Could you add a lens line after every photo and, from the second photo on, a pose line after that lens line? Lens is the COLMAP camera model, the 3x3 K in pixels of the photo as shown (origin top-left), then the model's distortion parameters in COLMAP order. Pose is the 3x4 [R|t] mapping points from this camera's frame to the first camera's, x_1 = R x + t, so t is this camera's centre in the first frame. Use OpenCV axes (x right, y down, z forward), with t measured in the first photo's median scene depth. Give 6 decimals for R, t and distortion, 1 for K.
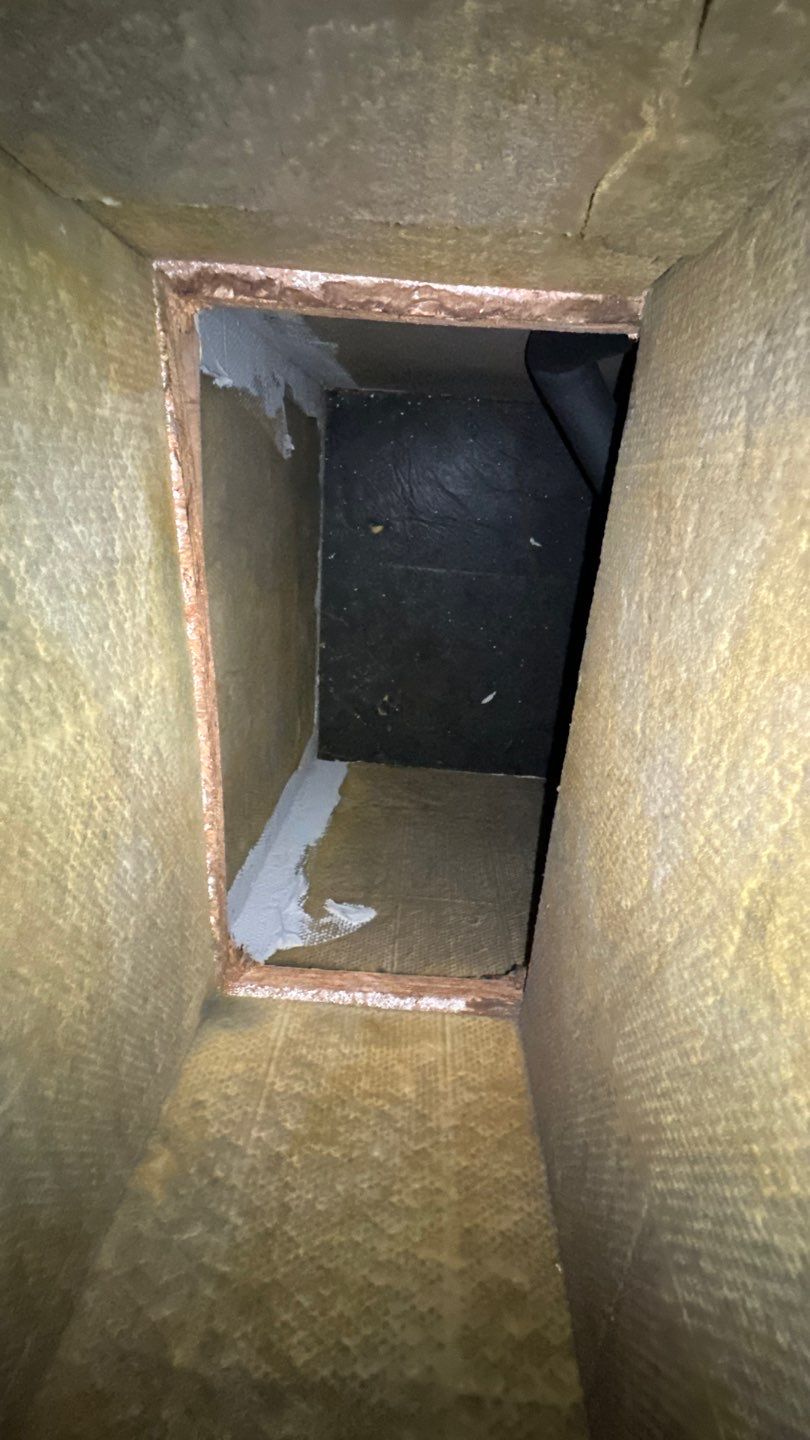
lens RADIAL K [[580.4, 0, 405.7], [0, 580.4, 717.1], [0, 0, 1]] dist [-0.001735, 0.000286]
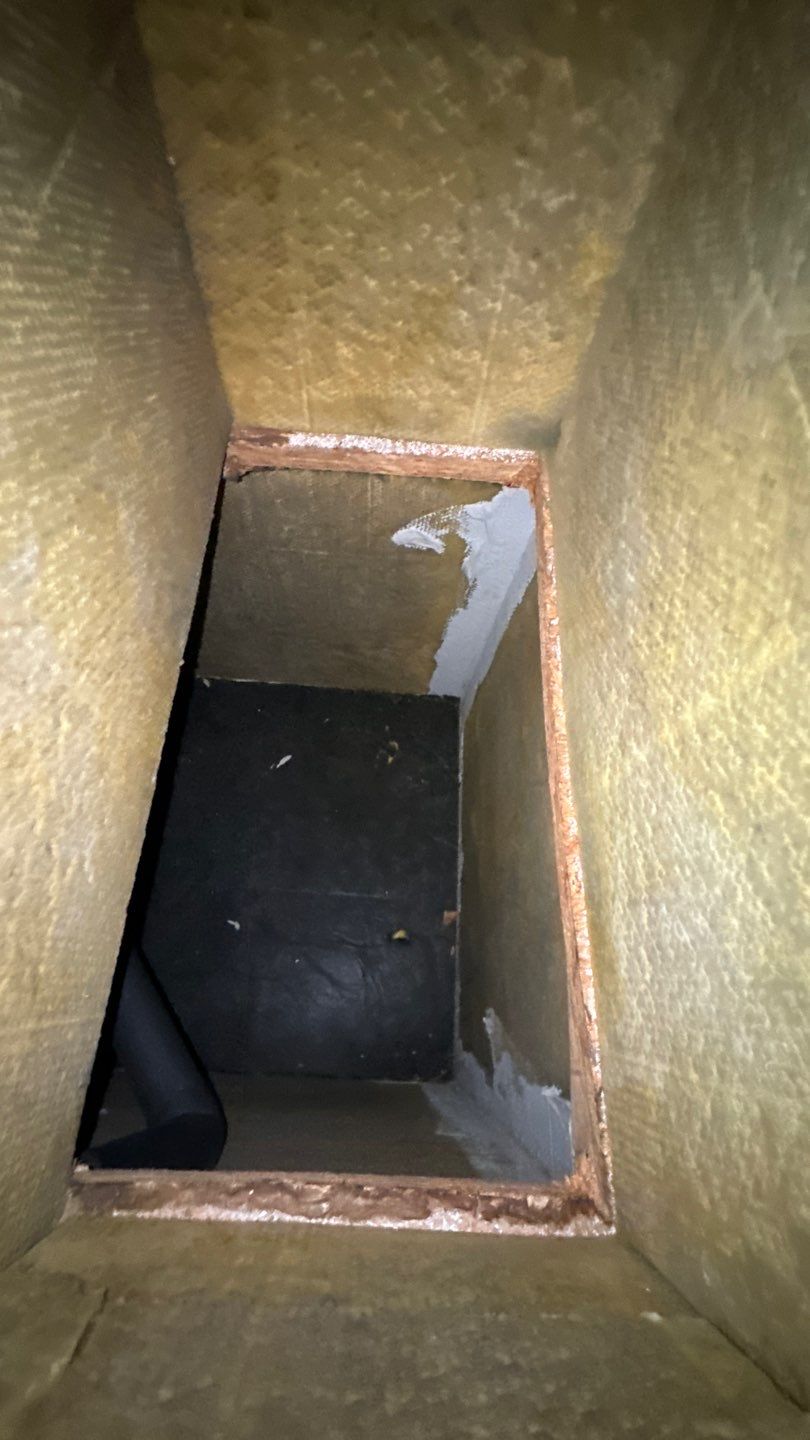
lens RADIAL K [[580.5, 0, 403.6], [0, 580.5, 723.7], [0, 0, 1]] dist [-0.001917, 0.000048]
pose [[-0.999320, 0.010006, -0.035502, -0.075834], [-0.011124, -0.999444, 0.031419, -0.010562], [-0.035168, 0.031792, 0.998876, 0.075154]]
